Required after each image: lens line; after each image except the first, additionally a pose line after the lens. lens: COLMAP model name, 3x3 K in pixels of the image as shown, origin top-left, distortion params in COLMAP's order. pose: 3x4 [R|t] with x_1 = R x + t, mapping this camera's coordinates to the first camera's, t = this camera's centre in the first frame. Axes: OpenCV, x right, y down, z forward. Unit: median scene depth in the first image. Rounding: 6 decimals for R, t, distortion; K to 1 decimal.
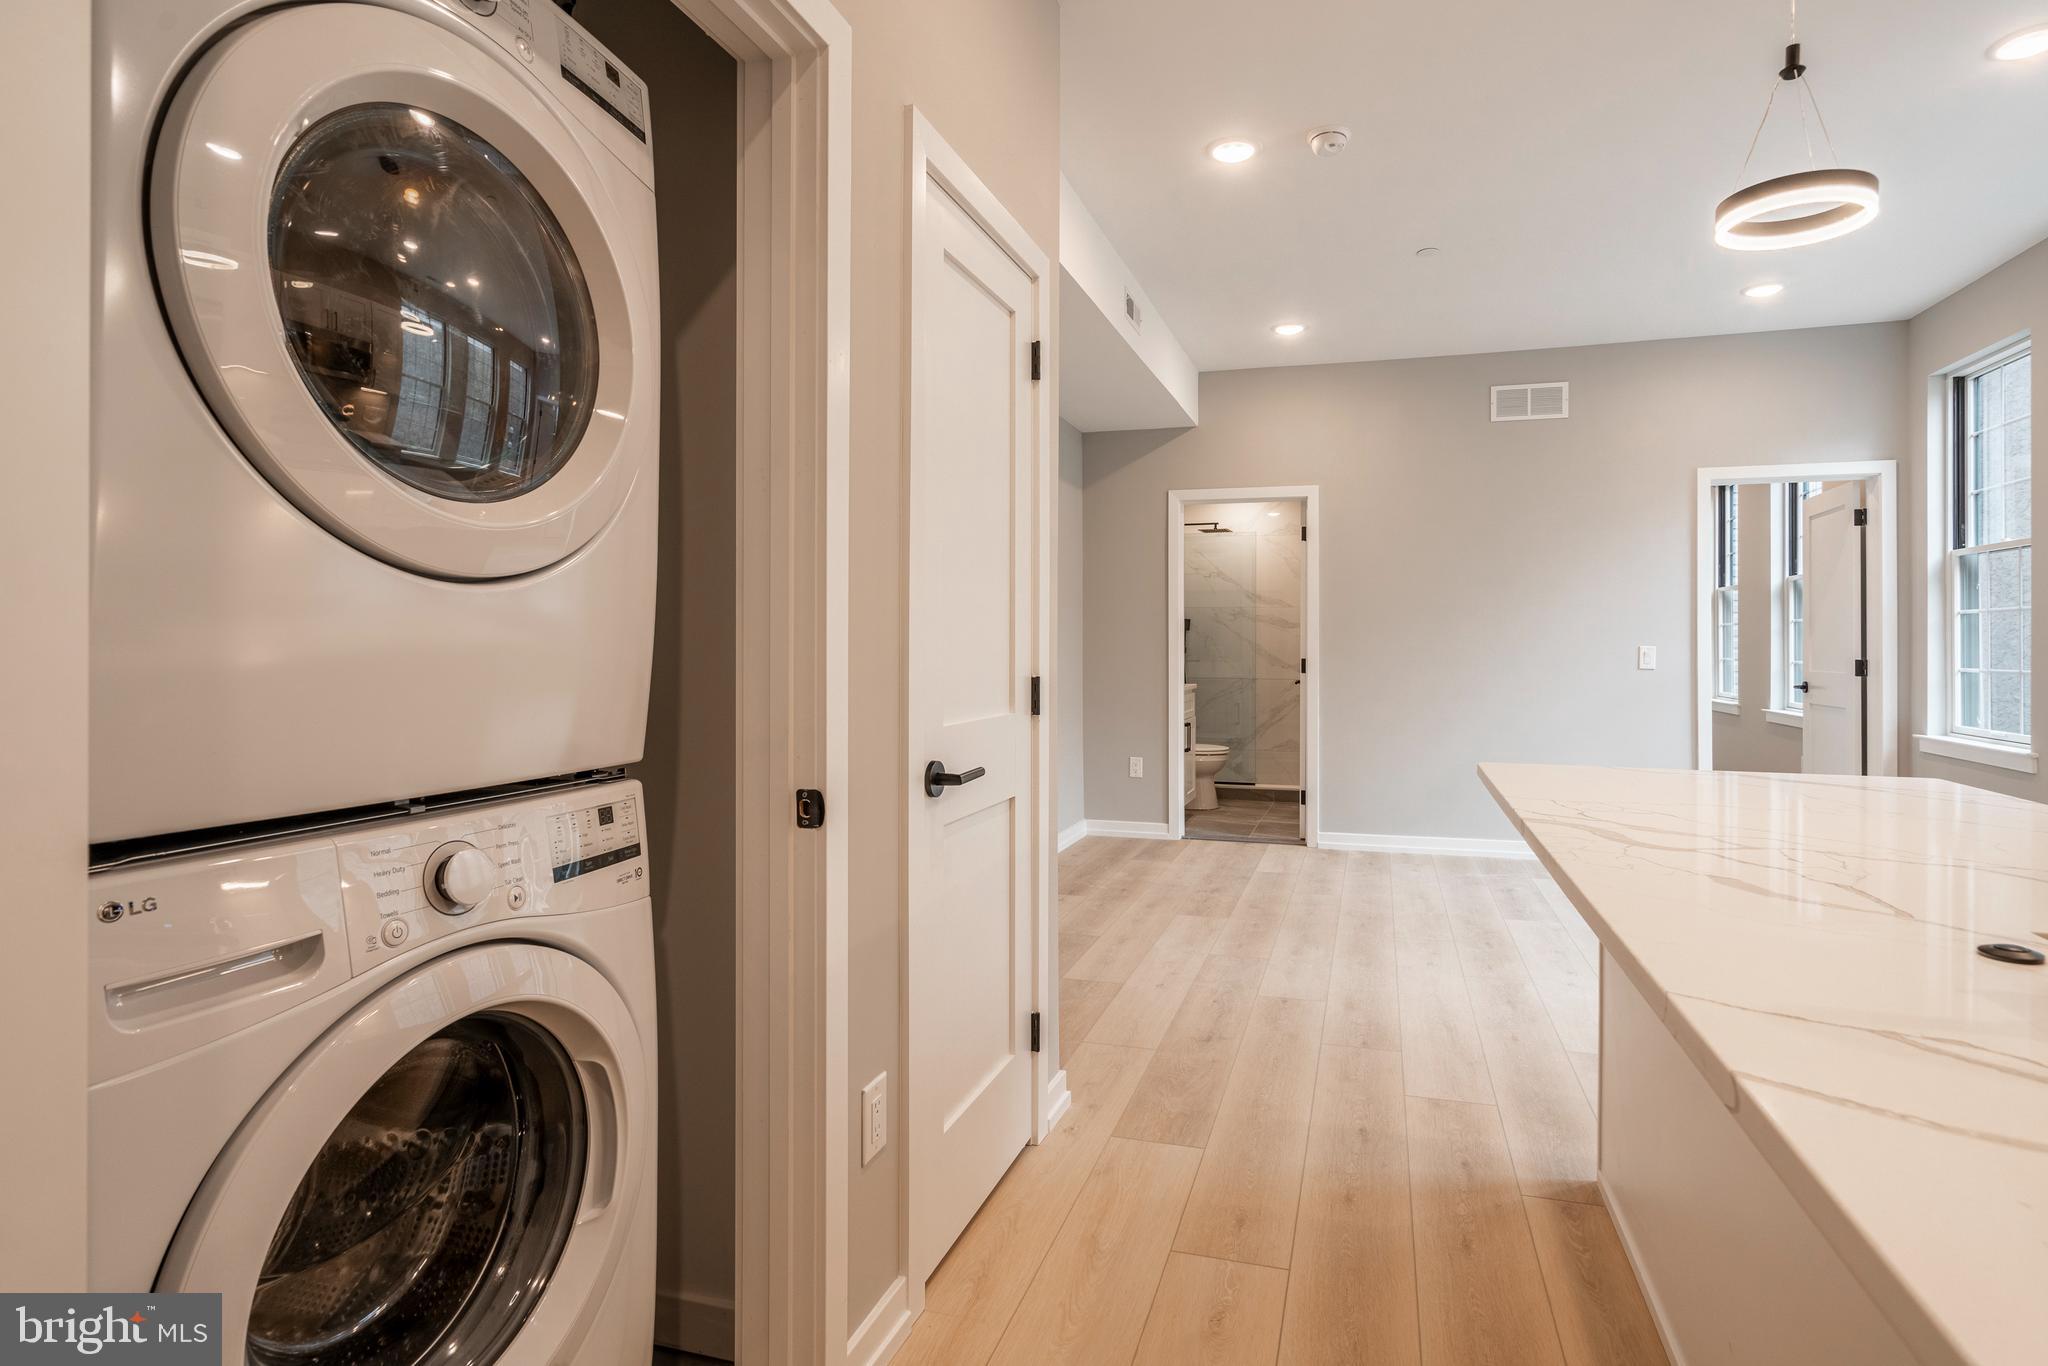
lens RADIAL K [[1008.1, 0, 1106.1], [0, 1008.1, 636.6], [0, 0, 1]] dist [-0.004735, 0.003363]
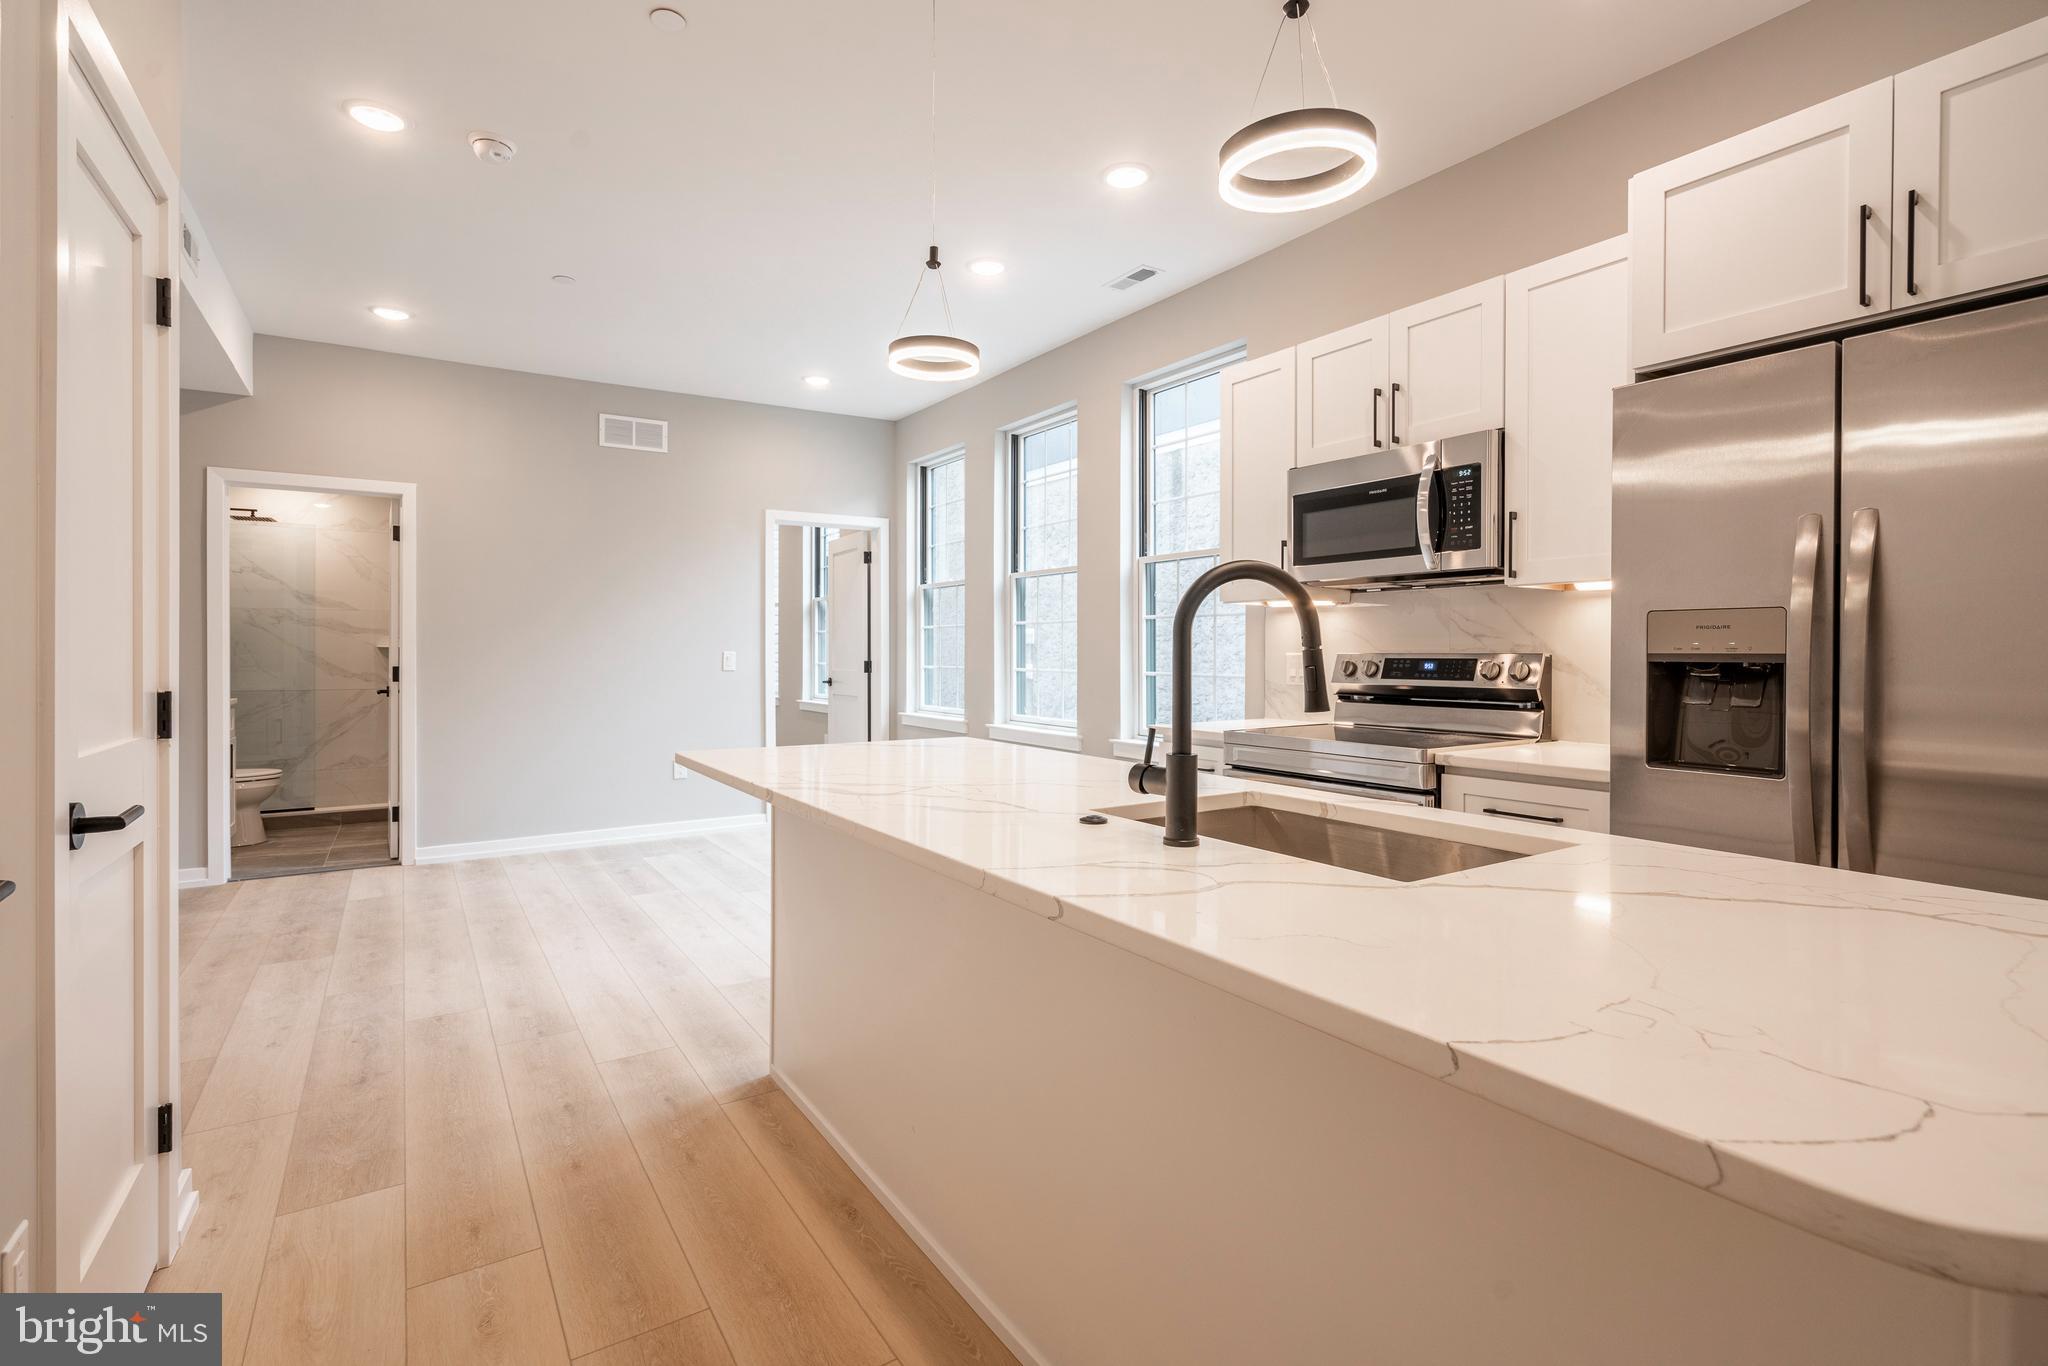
lens RADIAL K [[935.2, 0, 1001.4], [0, 935.2, 648.3], [0, 0, 1]] dist [-0.006106, 0.003923]
pose [[0.673709, -0.001095, 0.738996, -0.083273], [-0.002838, 0.999988, 0.004069, 0.000010], [-0.738991, -0.004839, 0.673698, -0.001937]]
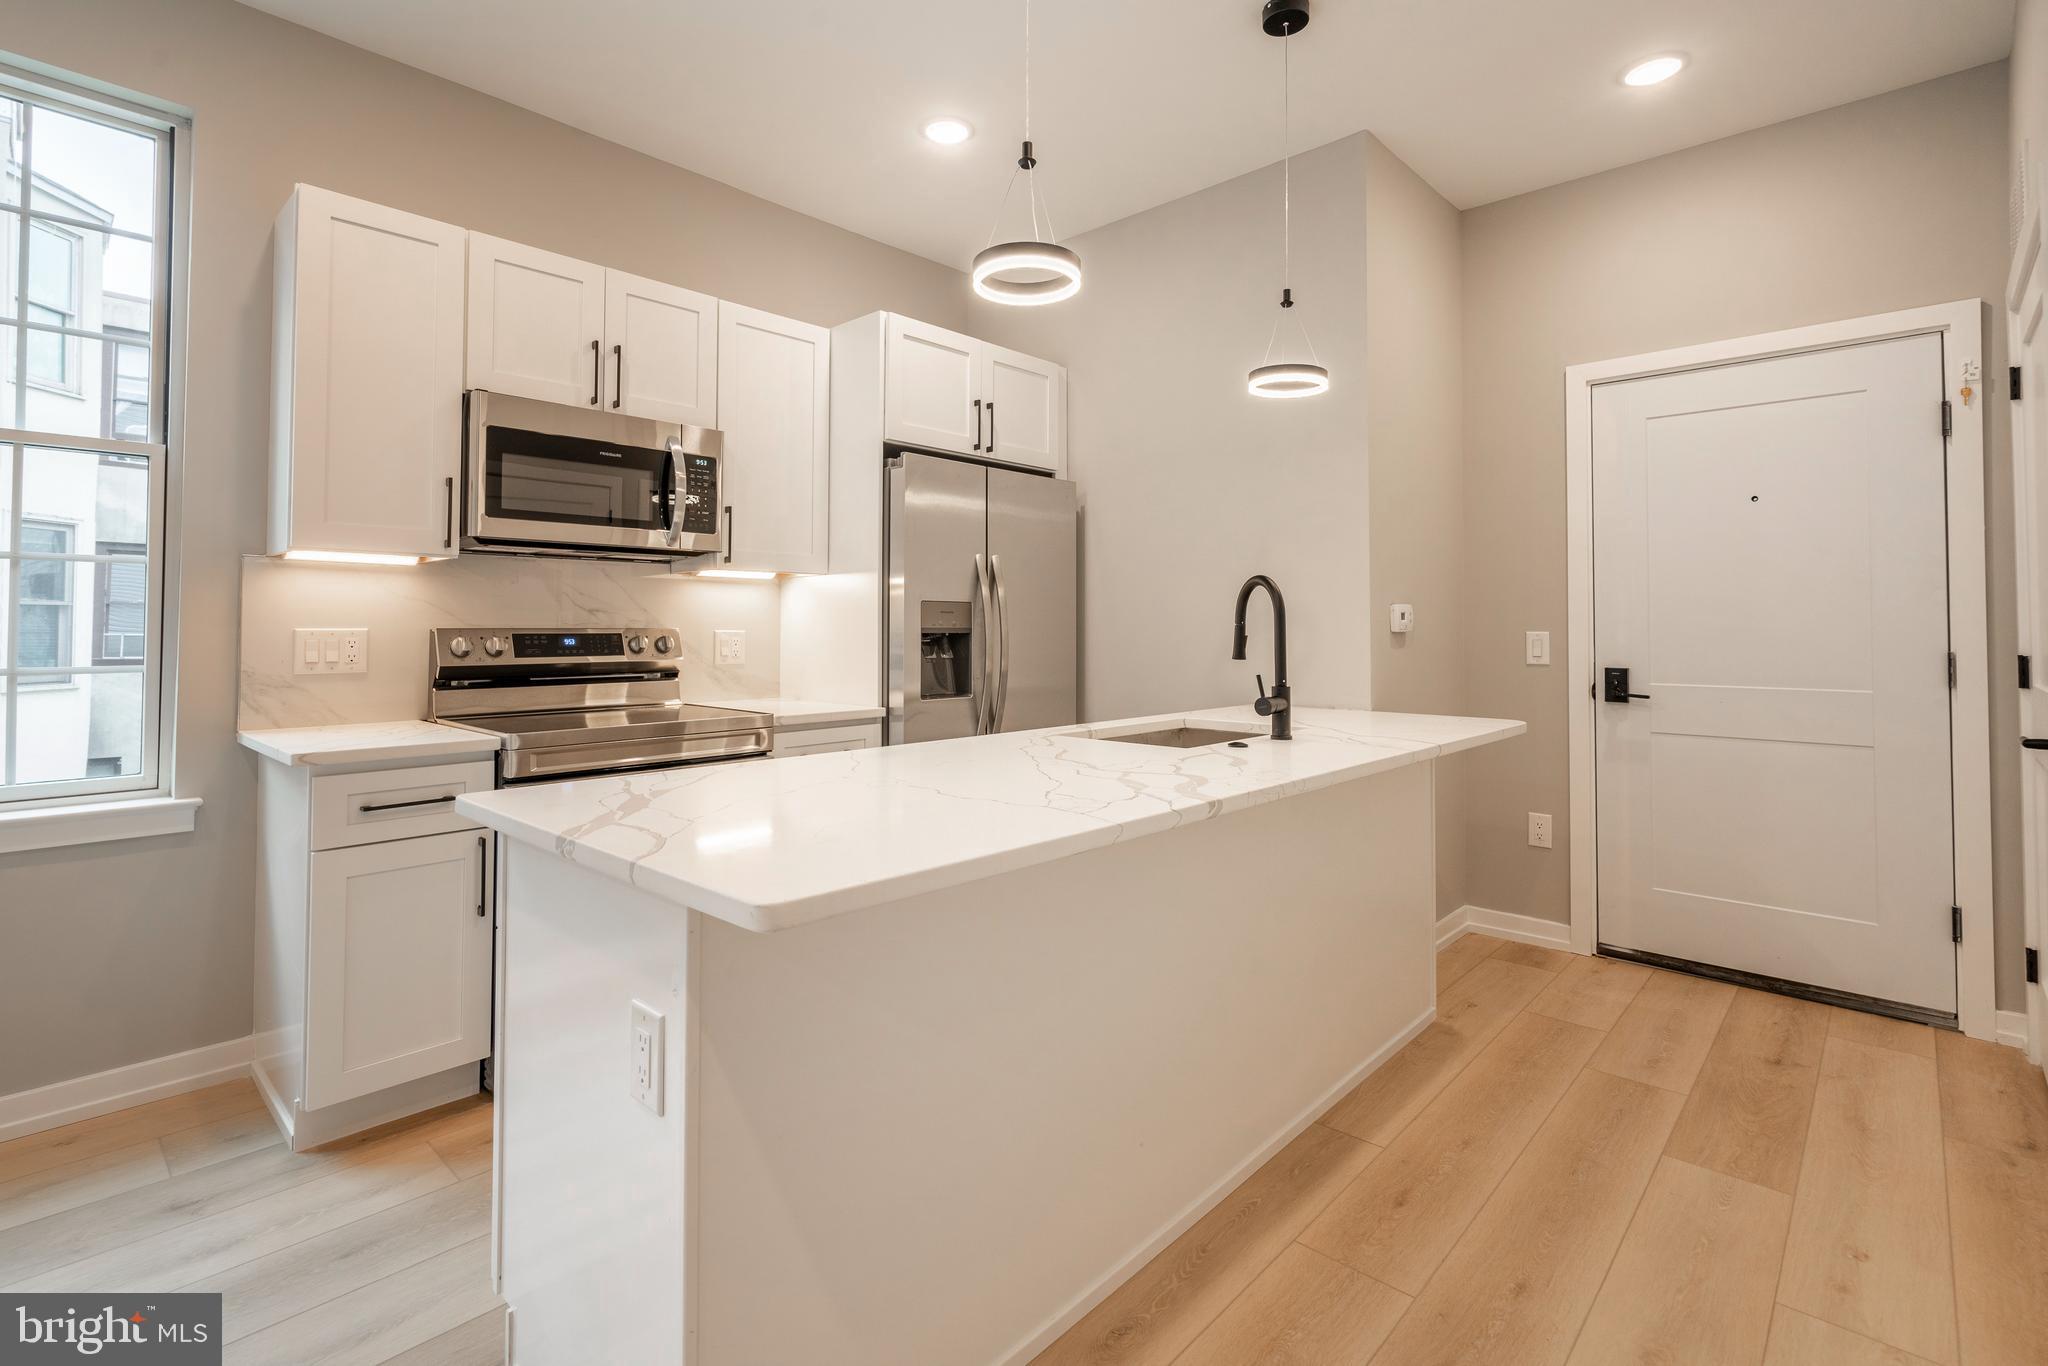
lens RADIAL K [[935.2, 0, 1033.9], [0, 935.2, 607.4], [0, 0, 1]] dist [-0.006106, 0.003923]
pose [[-0.882588, 0.006031, 0.470109, 0.042945], [-0.007041, 0.999636, -0.026042, 0.005382], [-0.470095, -0.026294, -0.882224, 0.609982]]
